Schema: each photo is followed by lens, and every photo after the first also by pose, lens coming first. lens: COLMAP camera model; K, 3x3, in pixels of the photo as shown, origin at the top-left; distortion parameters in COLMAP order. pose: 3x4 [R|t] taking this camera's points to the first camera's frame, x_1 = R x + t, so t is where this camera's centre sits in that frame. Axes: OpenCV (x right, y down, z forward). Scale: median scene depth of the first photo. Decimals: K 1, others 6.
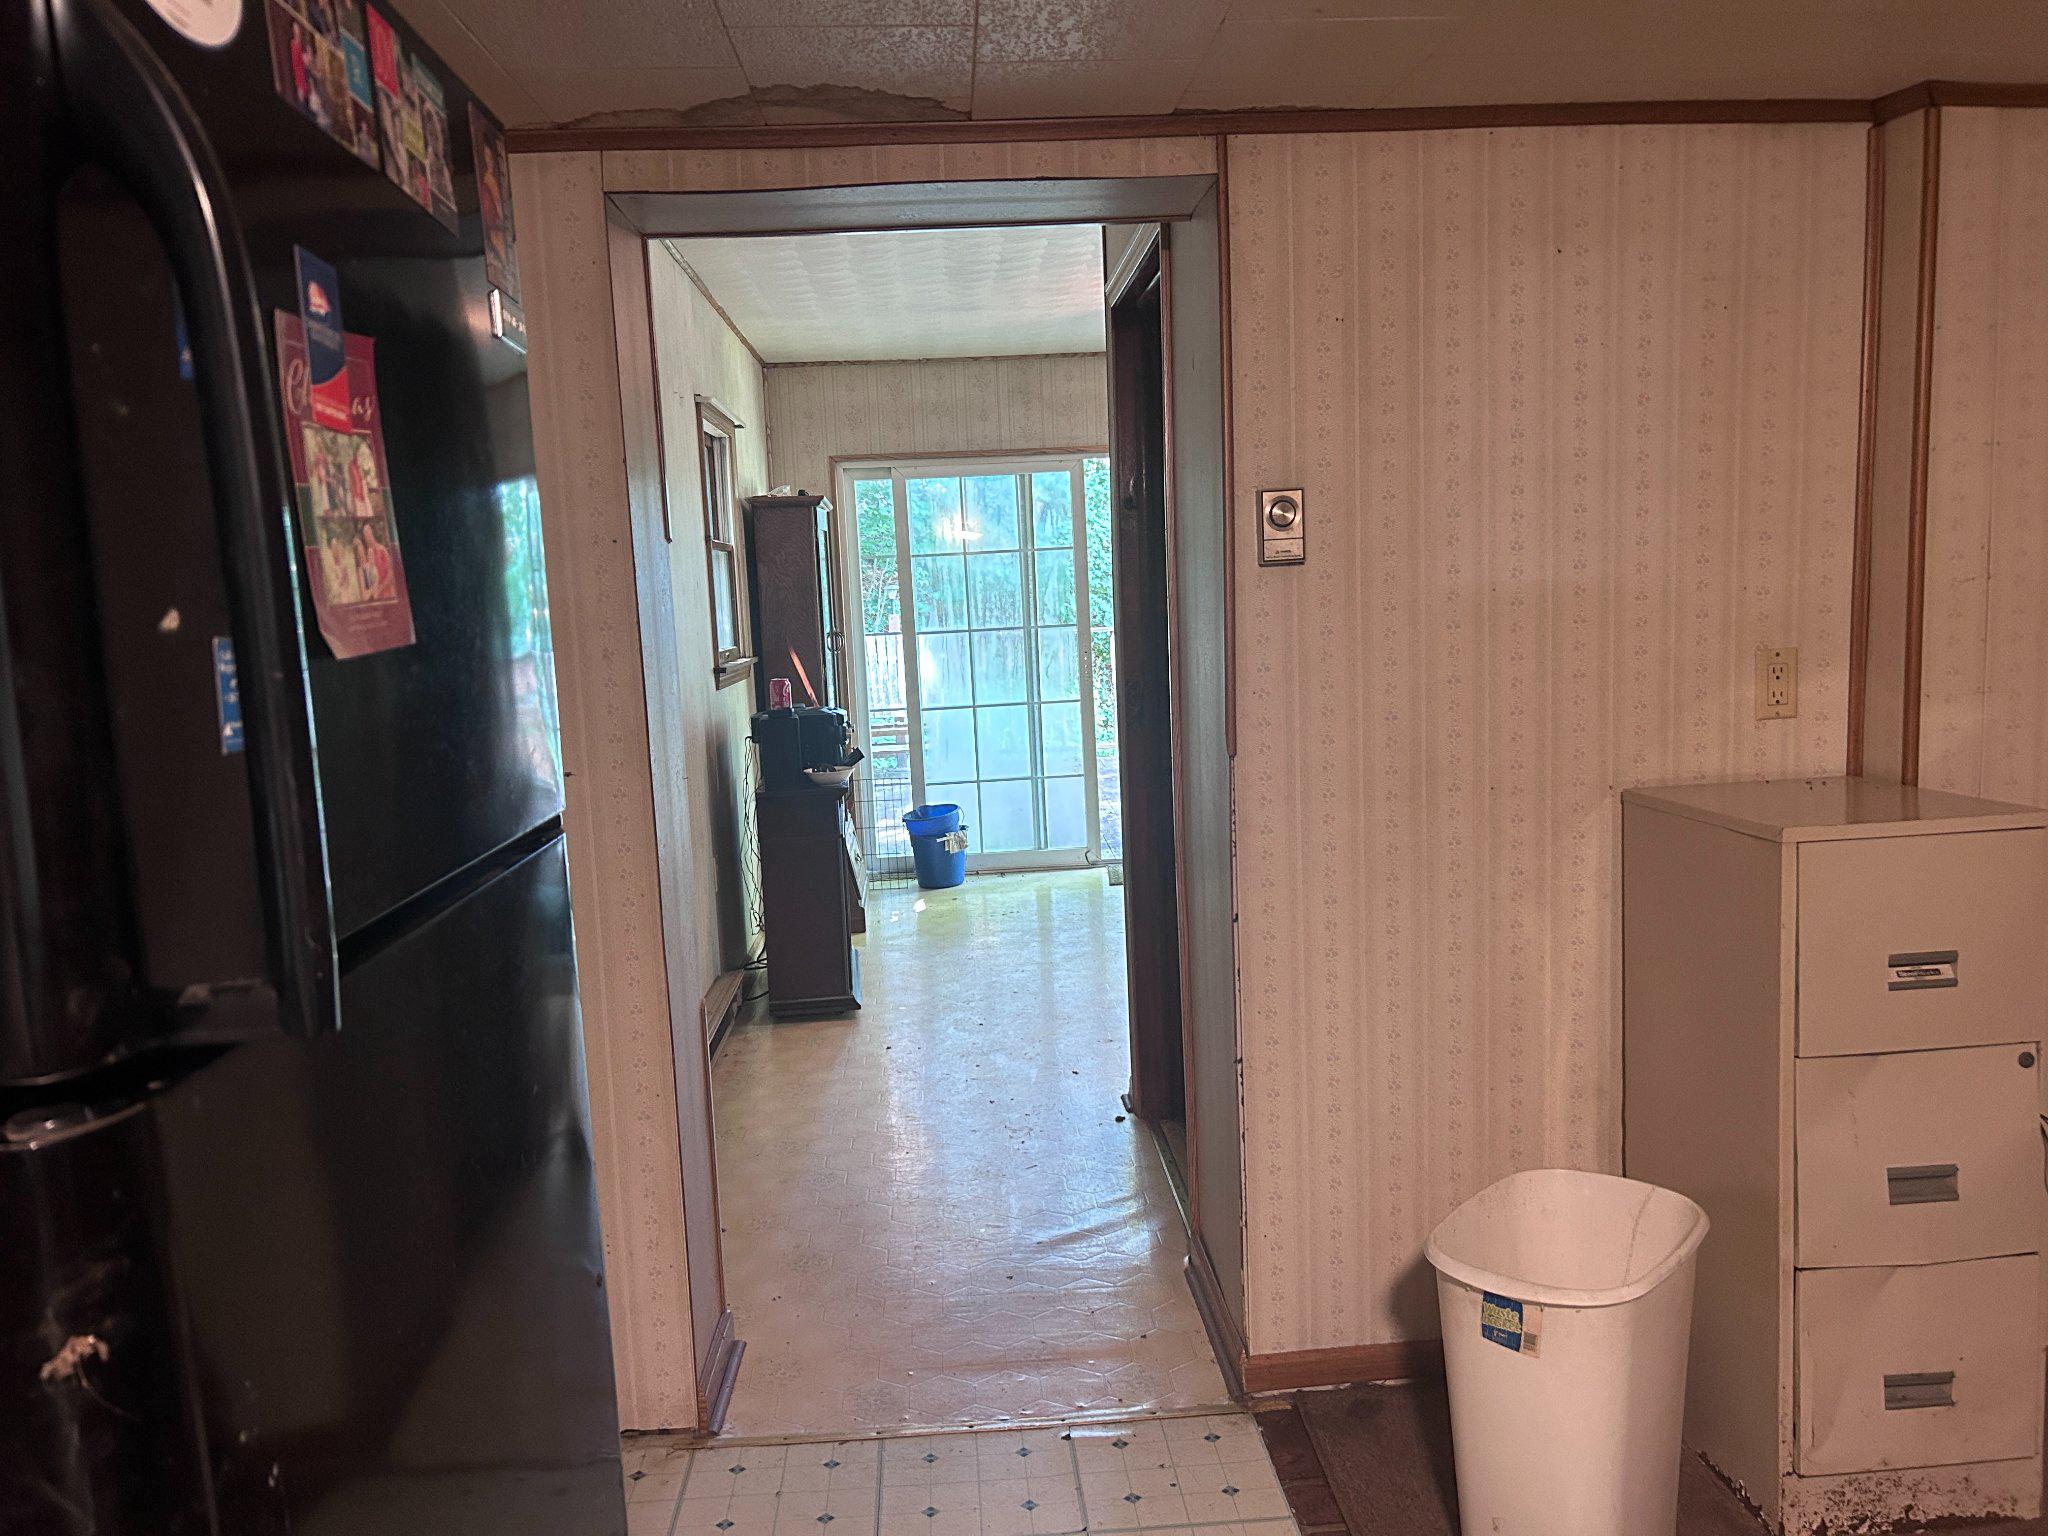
lens RADIAL K [[1548.7, 0, 1029.8], [0, 1548.7, 773.1], [0, 0, 1]] dist [0.039525, -0.045415]
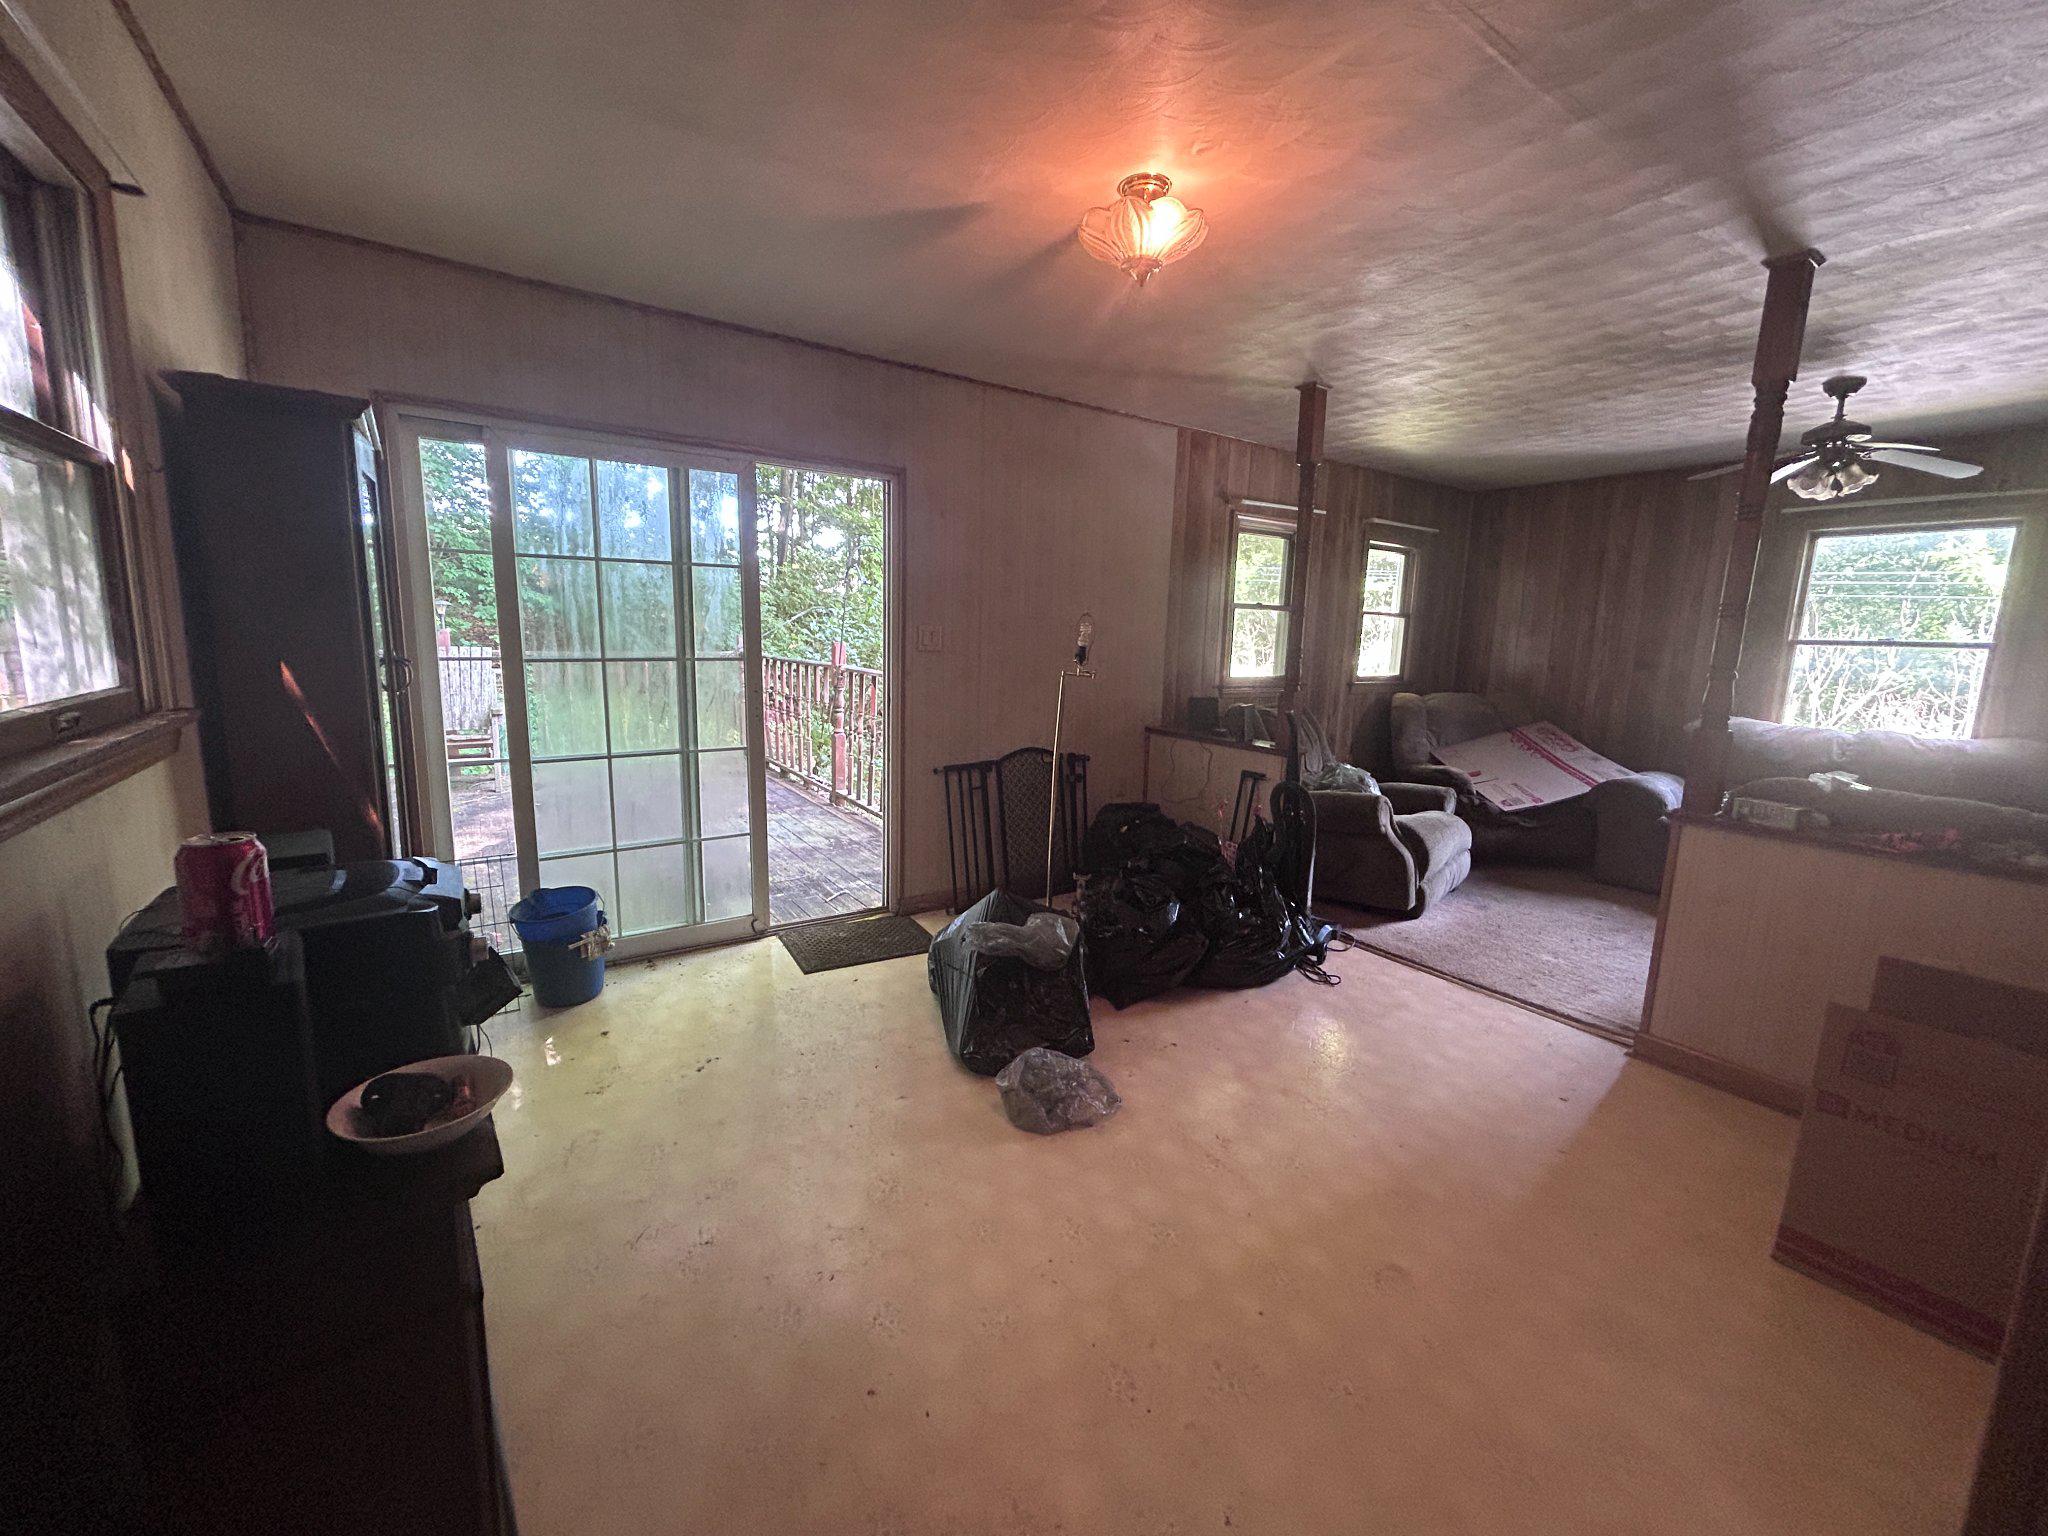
lens RADIAL K [[834.2, 0, 1014.3], [0, 834.2, 758.4], [0, 0, 1]] dist [-0.001976, 0.000265]
pose [[0.863131, -0.012189, 0.504833, -0.073480], [-0.003792, 0.999524, 0.030615, -0.056416], [-0.504965, -0.028339, 0.862674, 0.535757]]
